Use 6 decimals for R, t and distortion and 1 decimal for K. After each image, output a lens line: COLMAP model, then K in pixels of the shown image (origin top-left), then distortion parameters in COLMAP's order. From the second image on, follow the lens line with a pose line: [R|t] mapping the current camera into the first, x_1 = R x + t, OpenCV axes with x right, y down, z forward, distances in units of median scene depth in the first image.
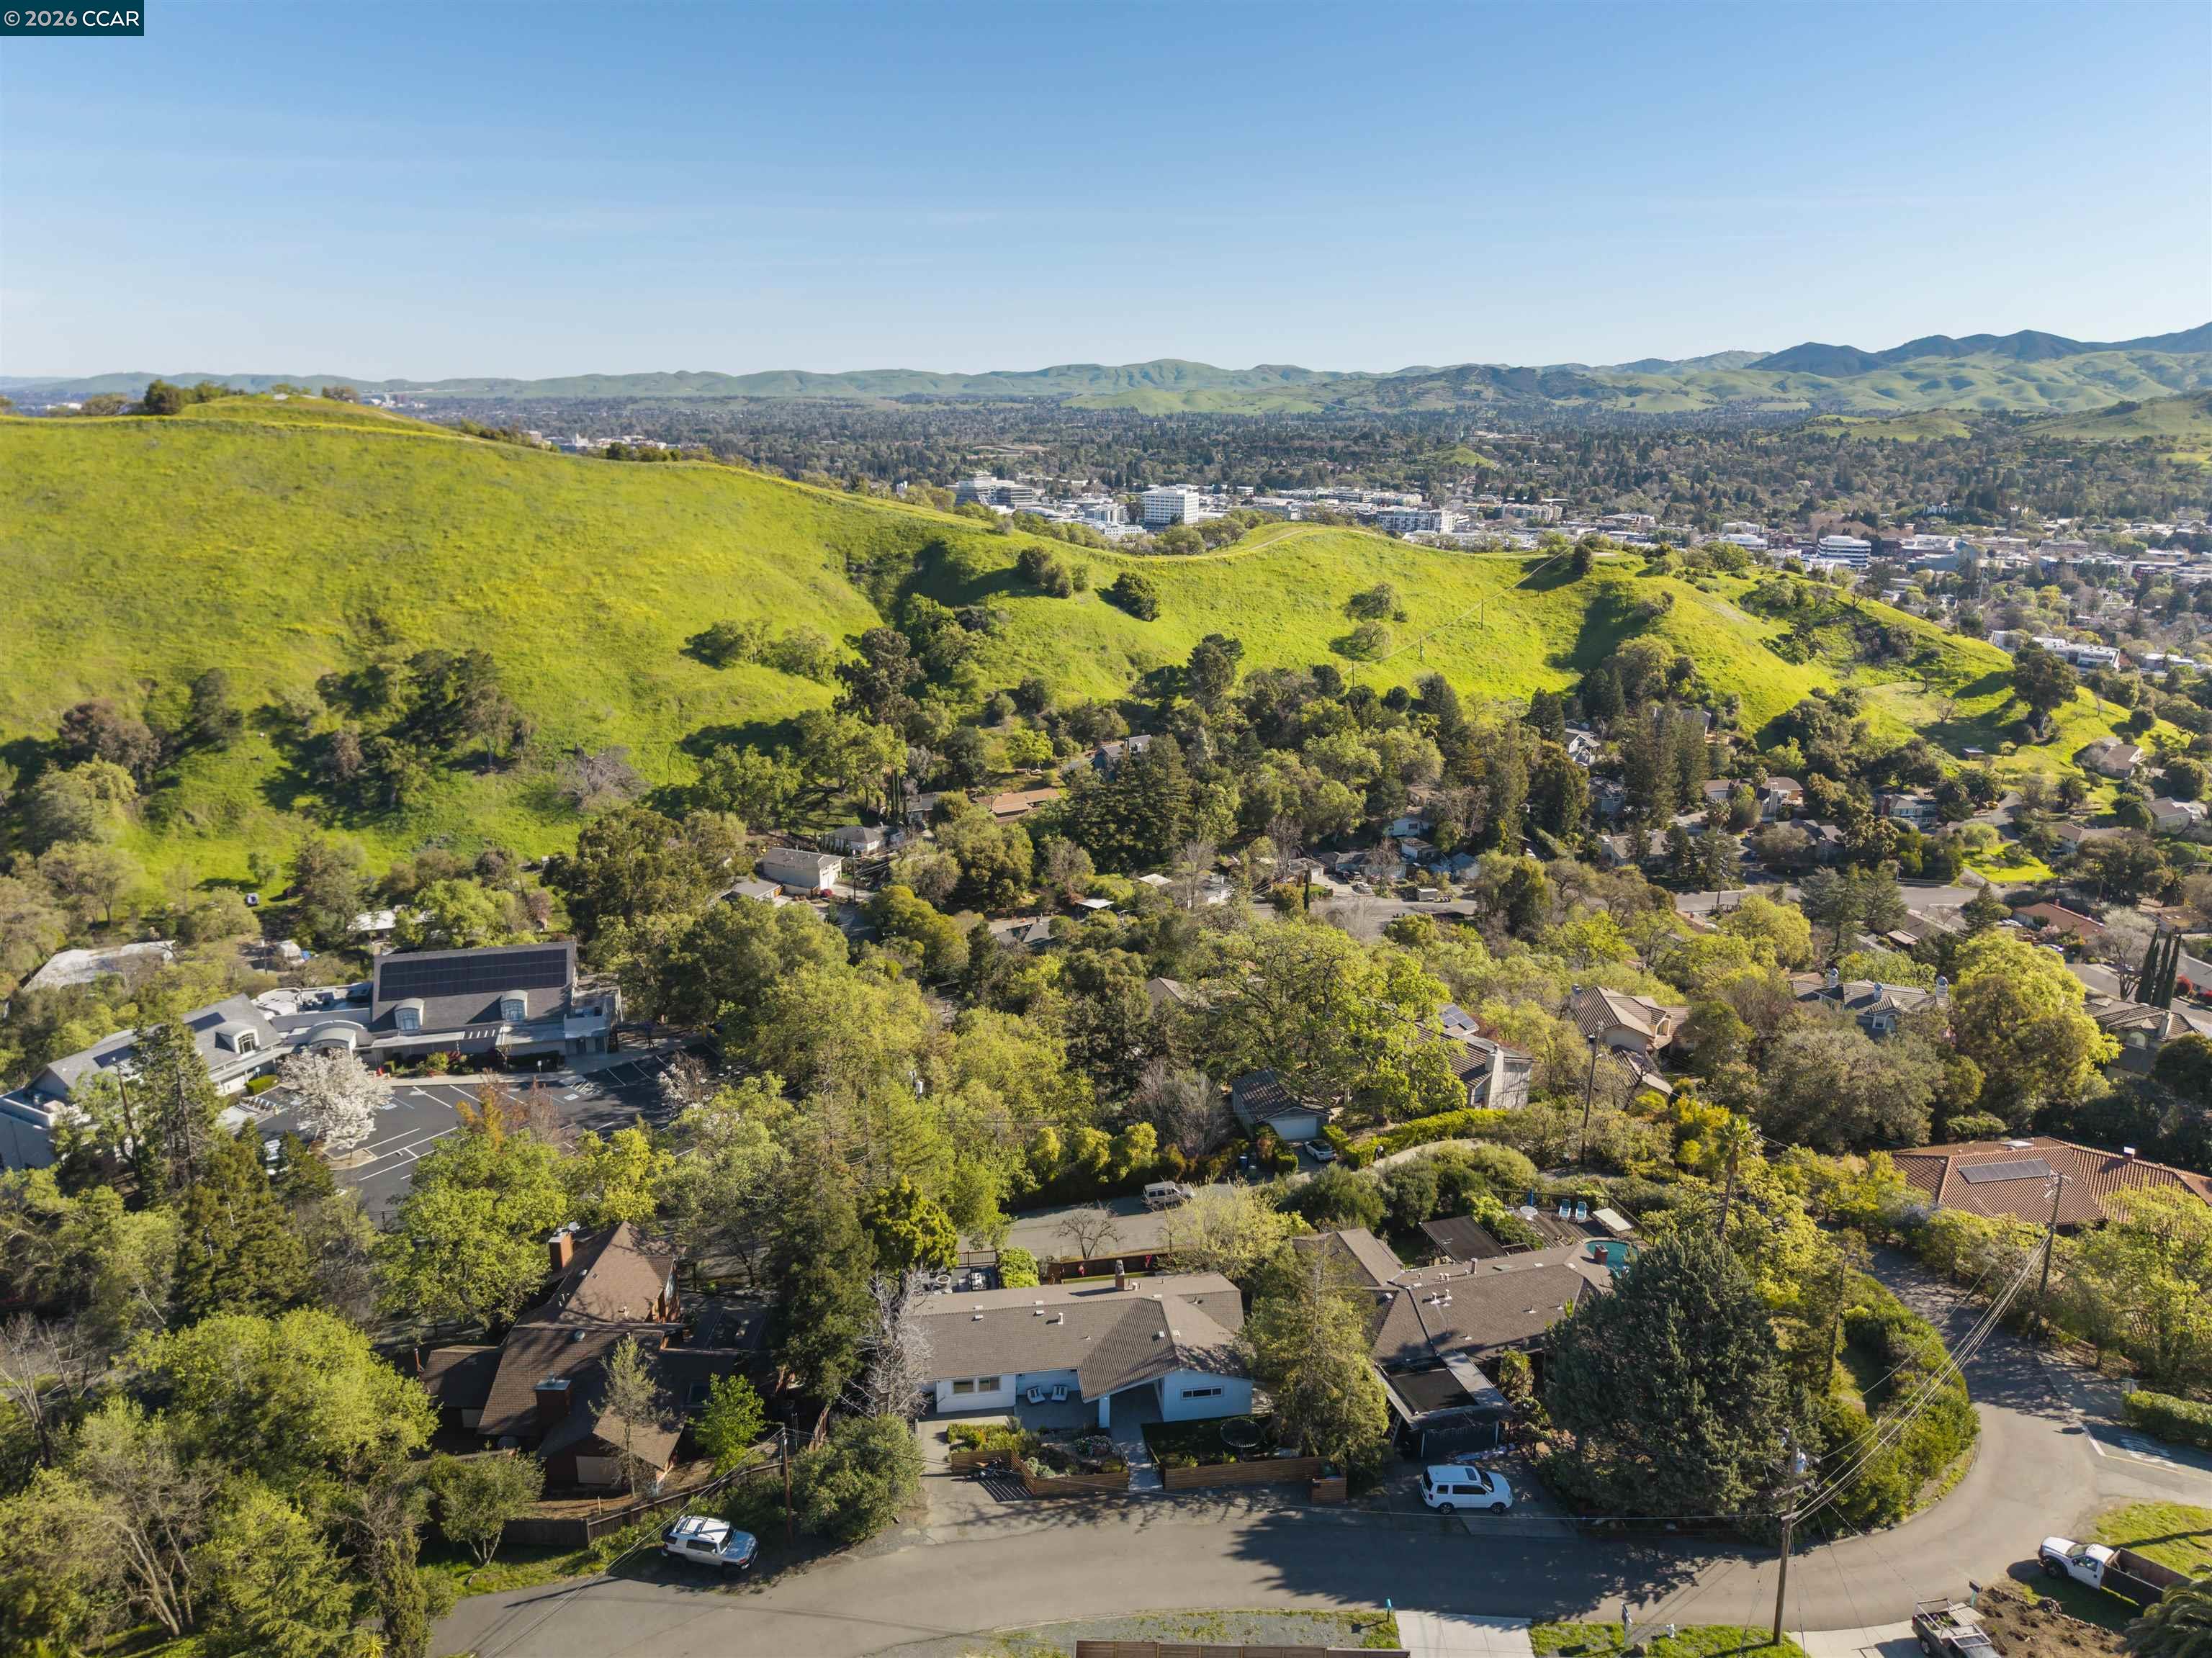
lens RADIAL K [[1491.3, 0, 1095.2], [0, 1491.3, 829.7], [0, 0, 1]] dist [0.020087, -0.017069]
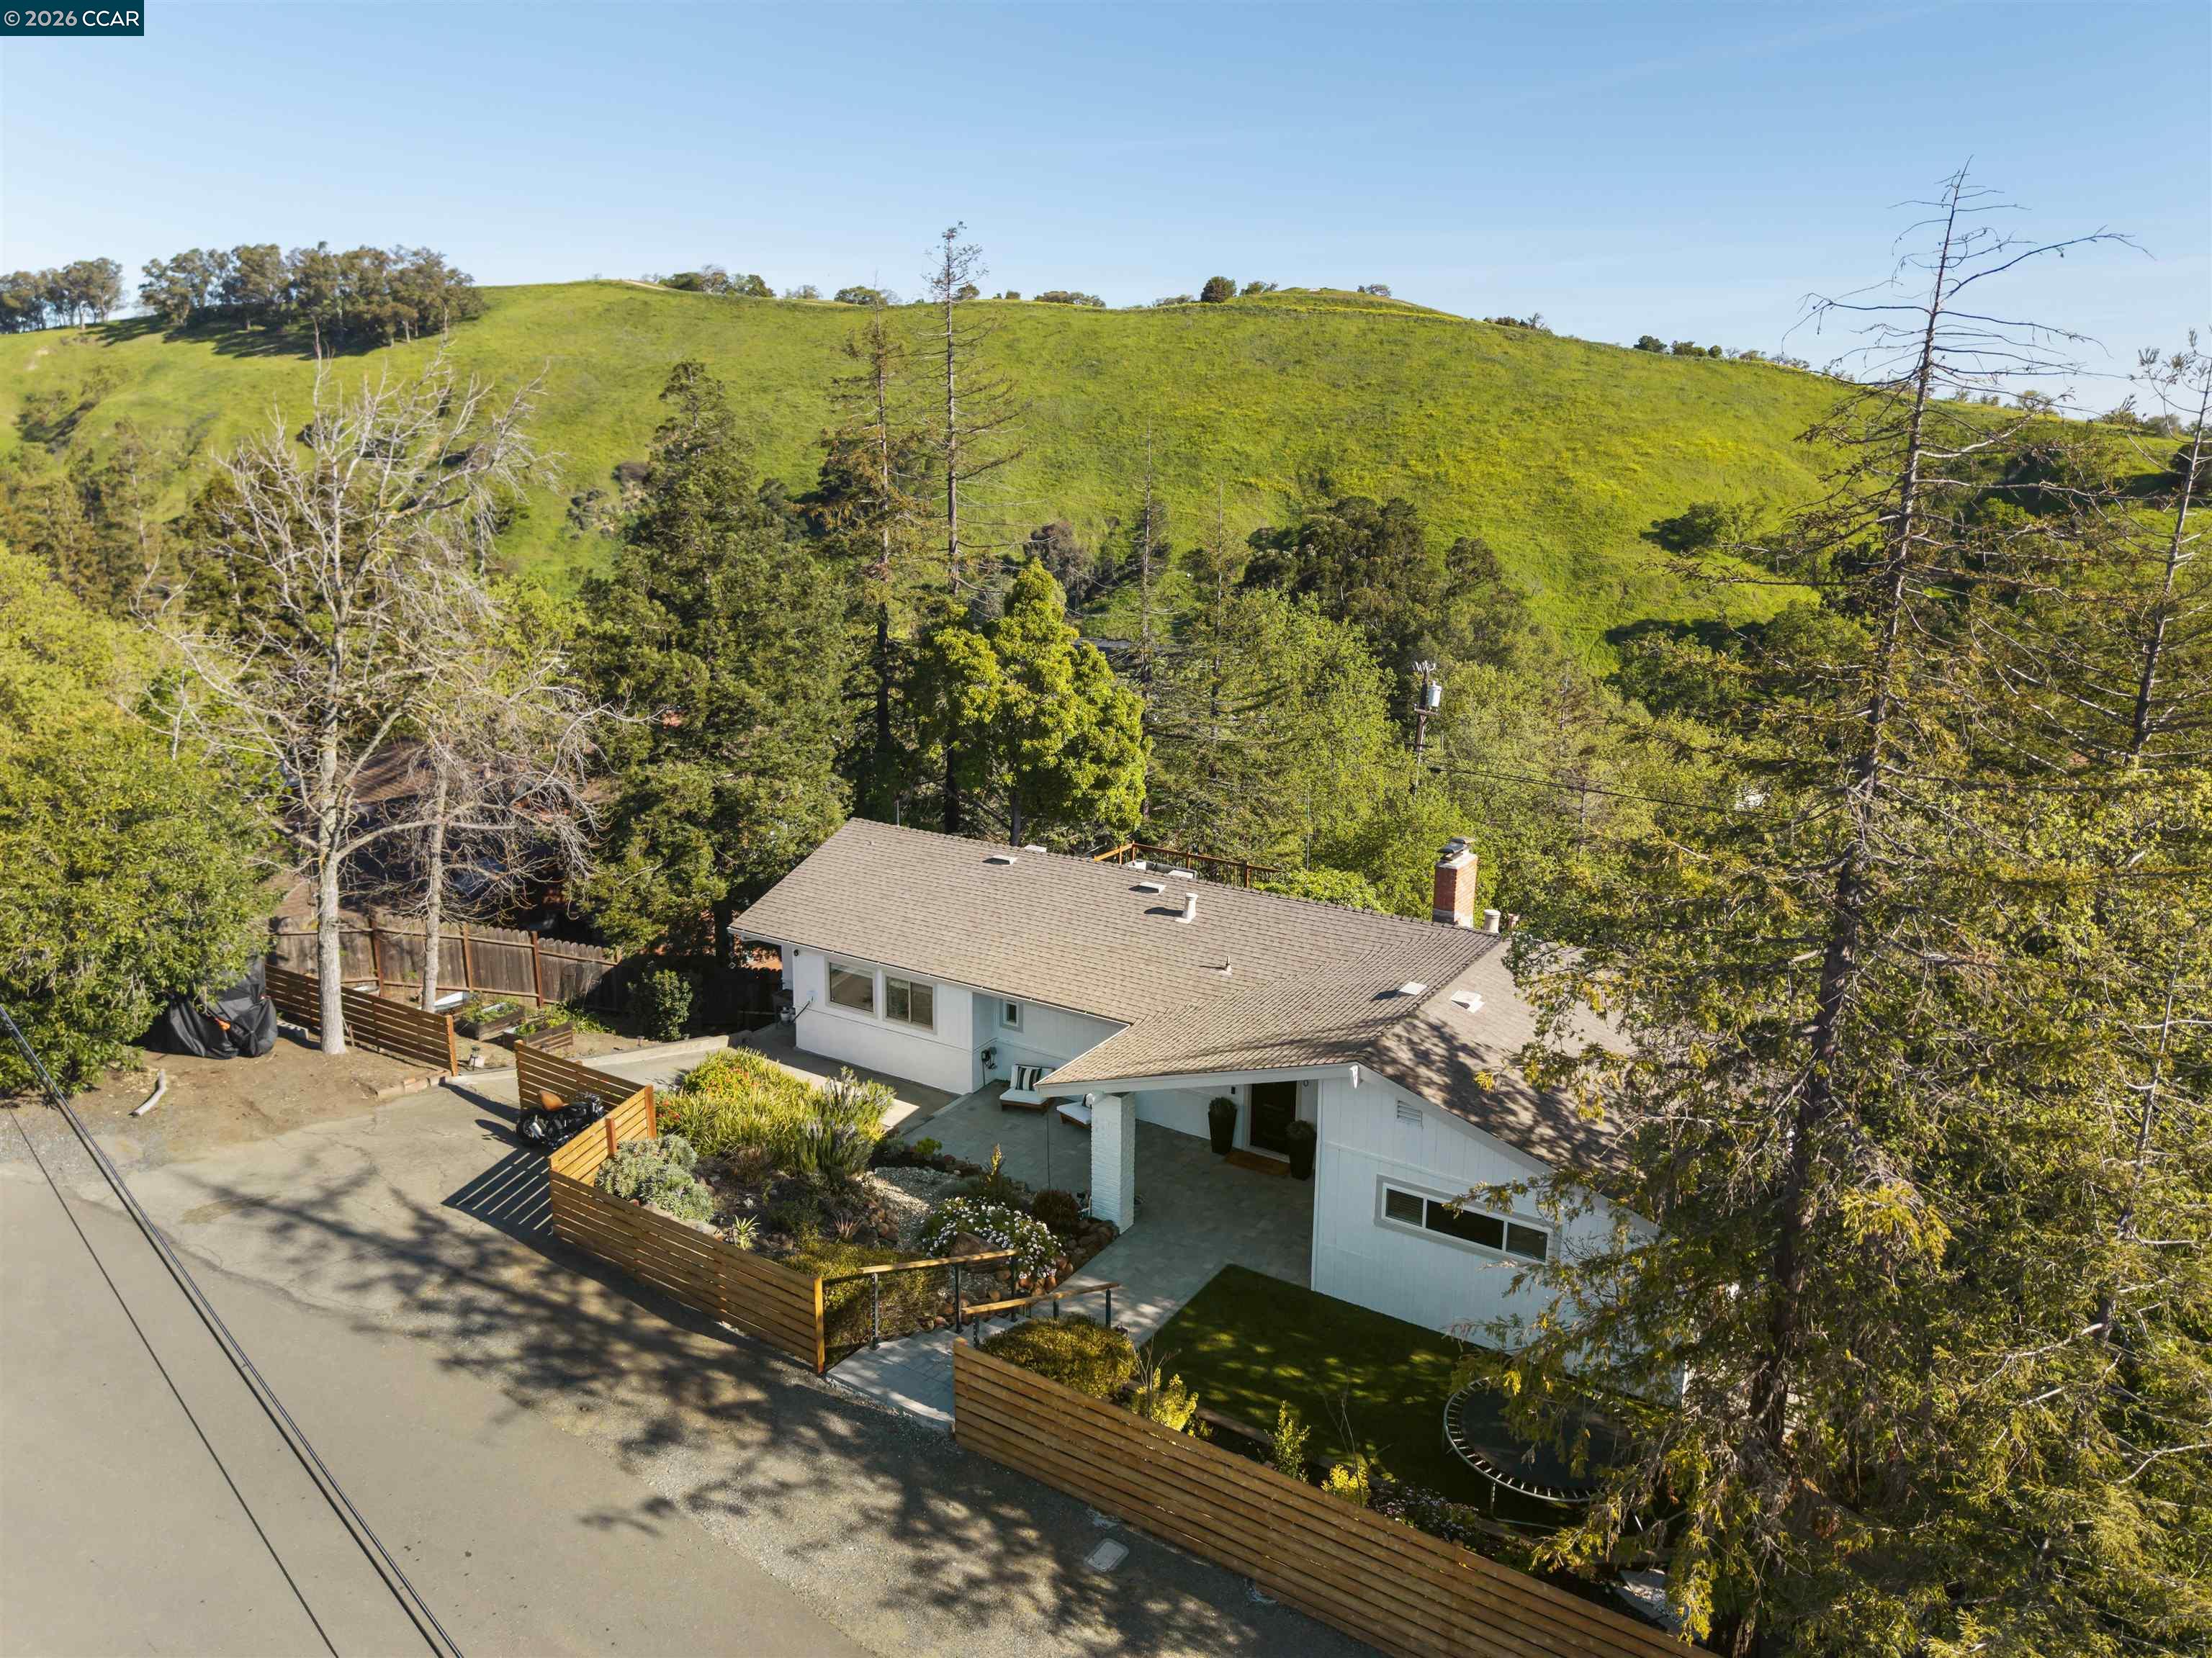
lens RADIAL K [[1491.3, 0, 1110.9], [0, 1491.3, 844.1], [0, 0, 1]] dist [0.020087, -0.017069]
pose [[0.766870, 0.166207, -0.619907, 0.032867], [-0.185116, 0.982117, 0.034319, 0.063114], [0.614526, 0.088436, 0.783924, 0.152647]]
